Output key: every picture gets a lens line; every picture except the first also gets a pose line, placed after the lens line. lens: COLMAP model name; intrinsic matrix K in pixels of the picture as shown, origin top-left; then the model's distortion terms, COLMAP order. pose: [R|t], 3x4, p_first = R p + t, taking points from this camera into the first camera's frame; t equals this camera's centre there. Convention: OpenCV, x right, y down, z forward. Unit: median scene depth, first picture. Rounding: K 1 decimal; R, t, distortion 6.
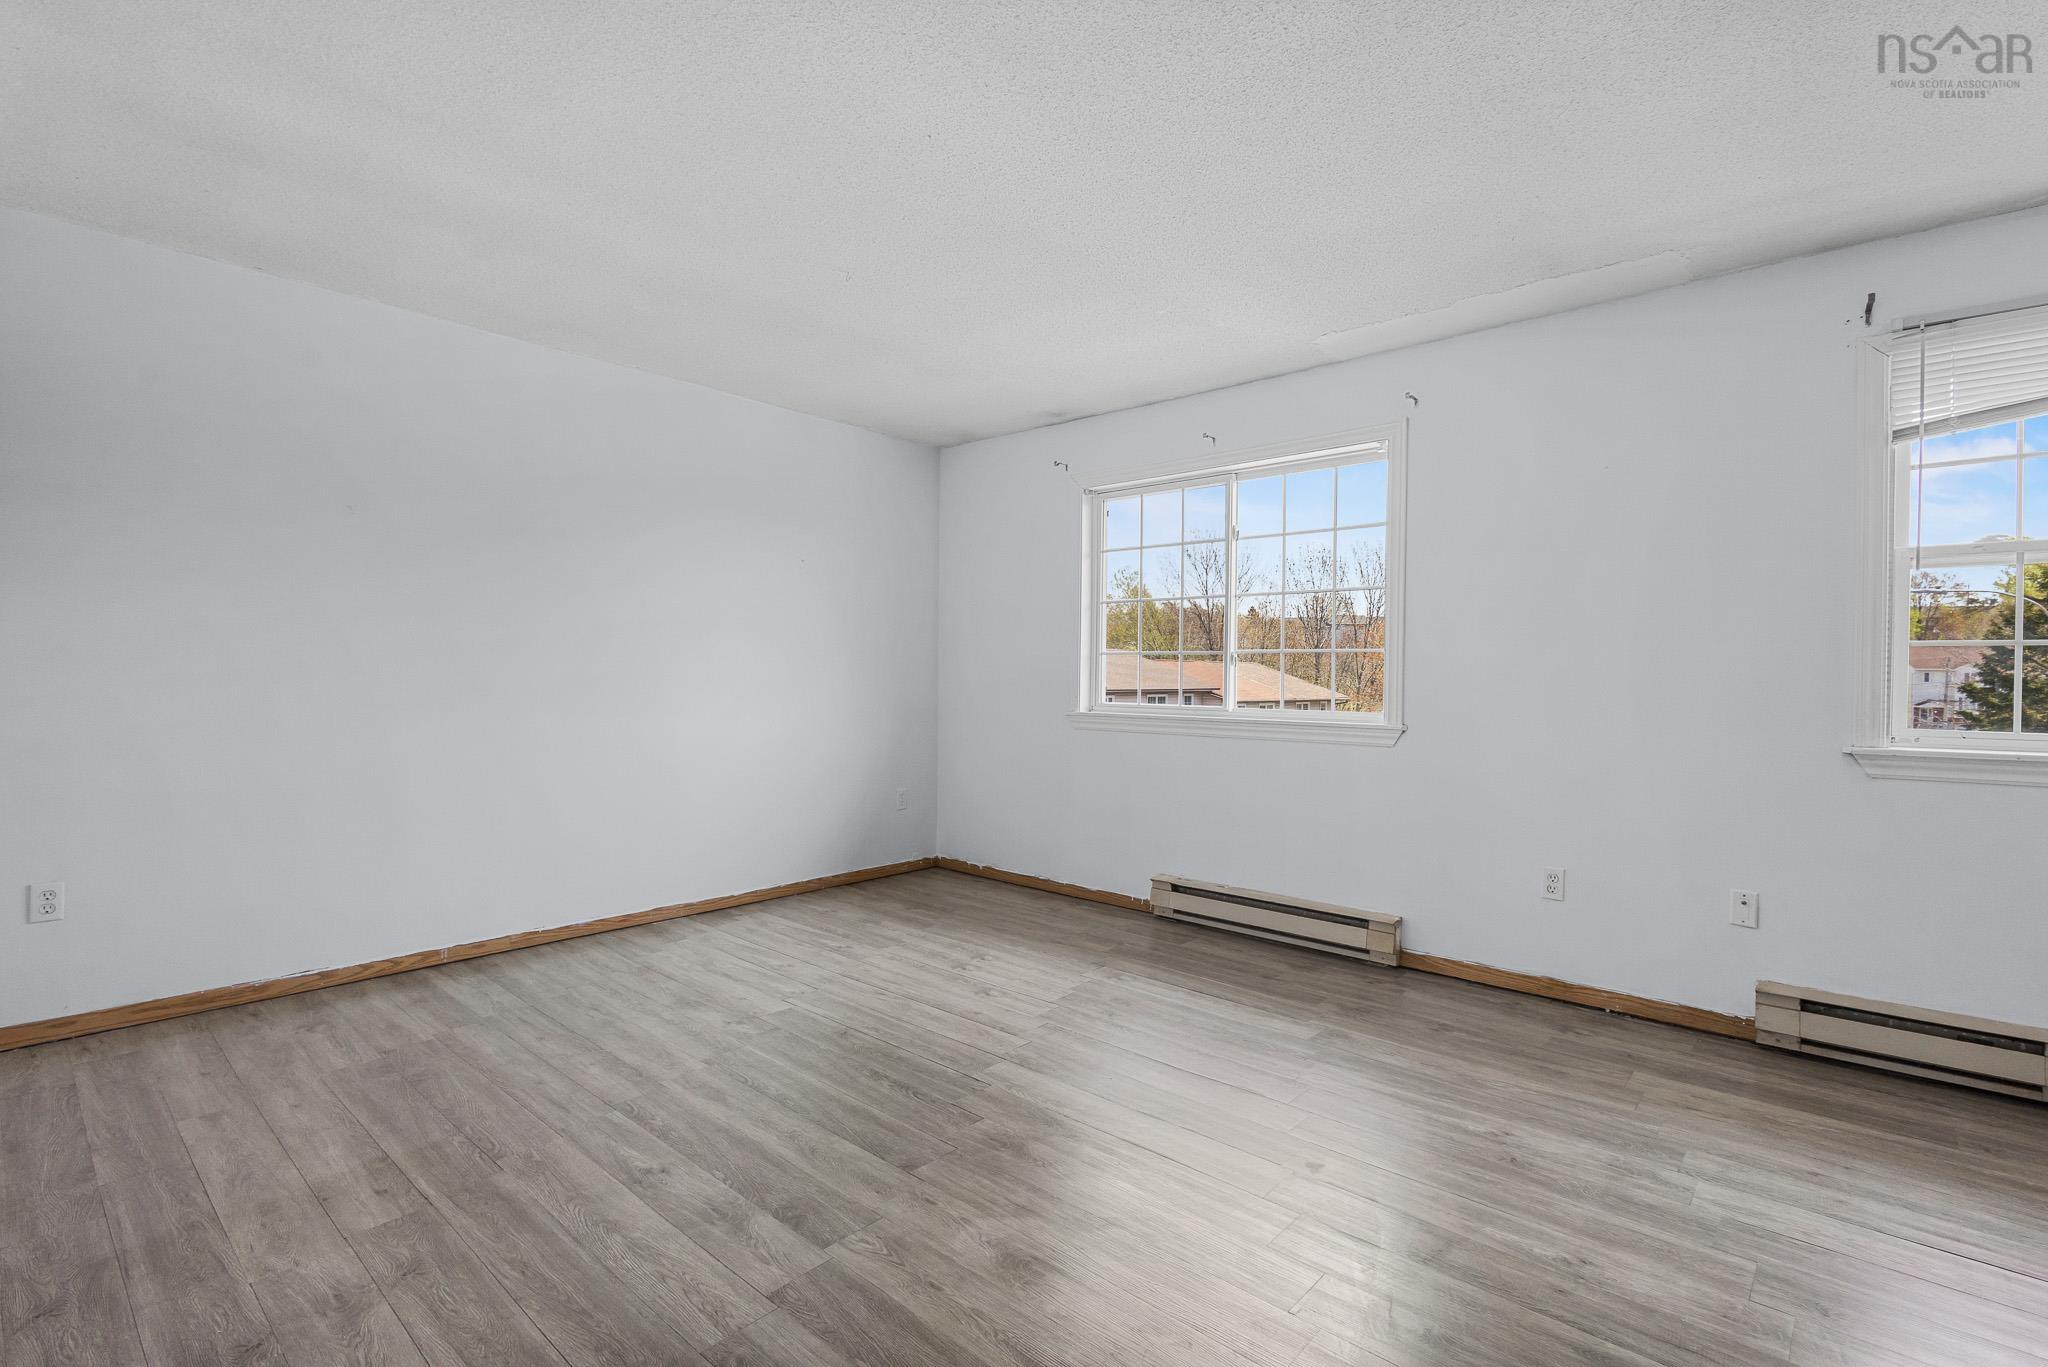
lens RADIAL K [[942.6, 0, 1024.0], [0, 942.6, 683.5], [0, 0, 1]] dist [0.002816, 0.000496]
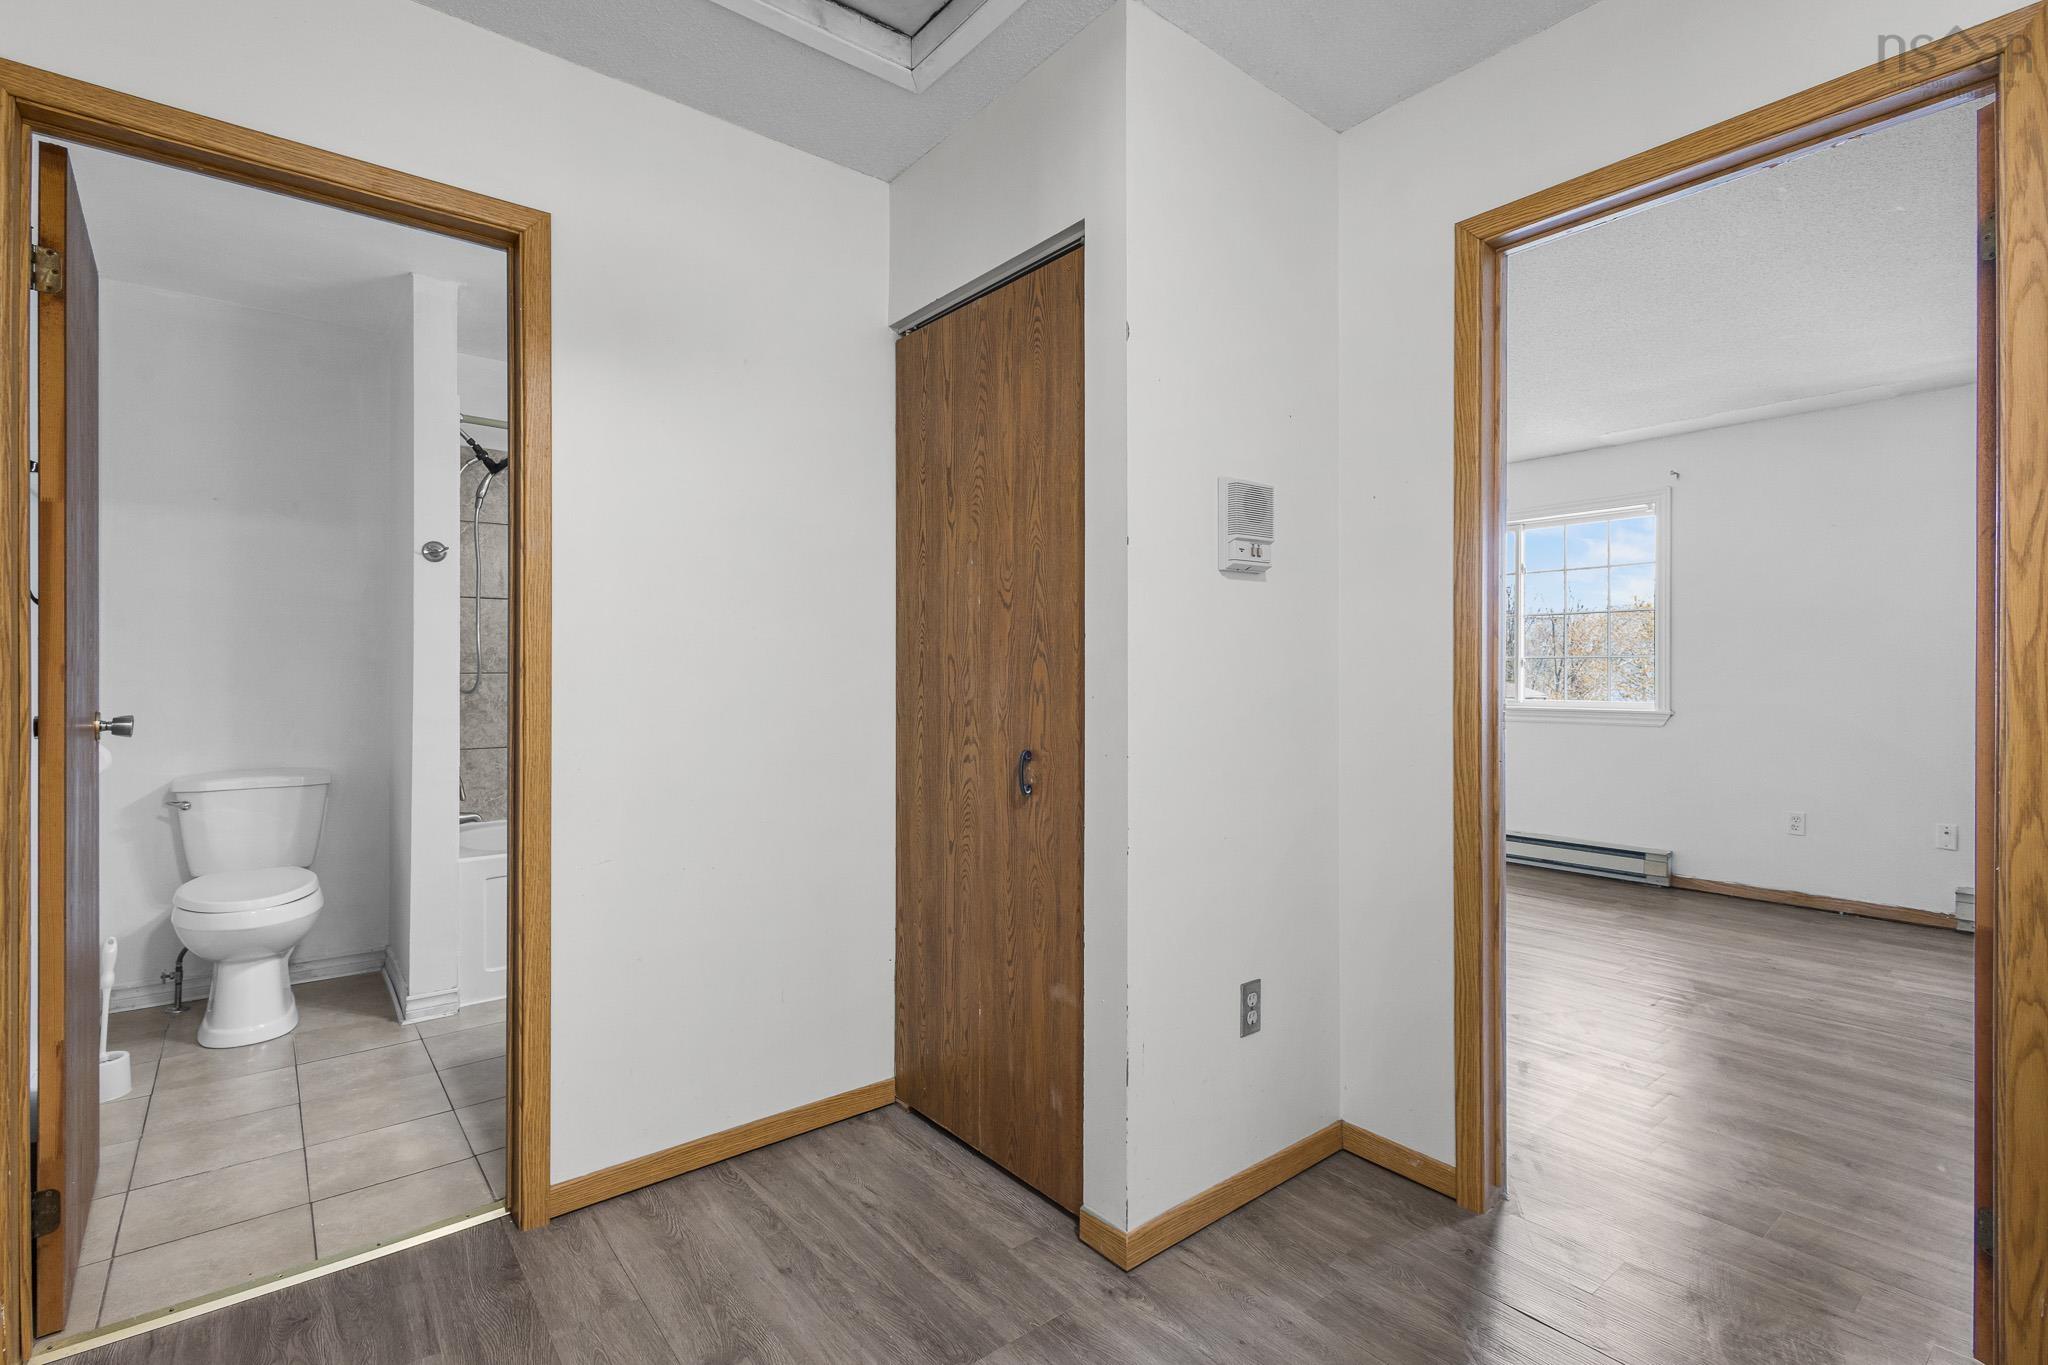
lens RADIAL K [[946.3, 0, 1027.5], [0, 946.3, 670.9], [0, 0, 1]] dist [0.002641, -0.000496]
pose [[0.986692, -0.008517, -0.162376, -0.302185], [0.006450, 0.999891, -0.013256, -0.001306], [0.162471, 0.012033, 0.986640, -0.520247]]
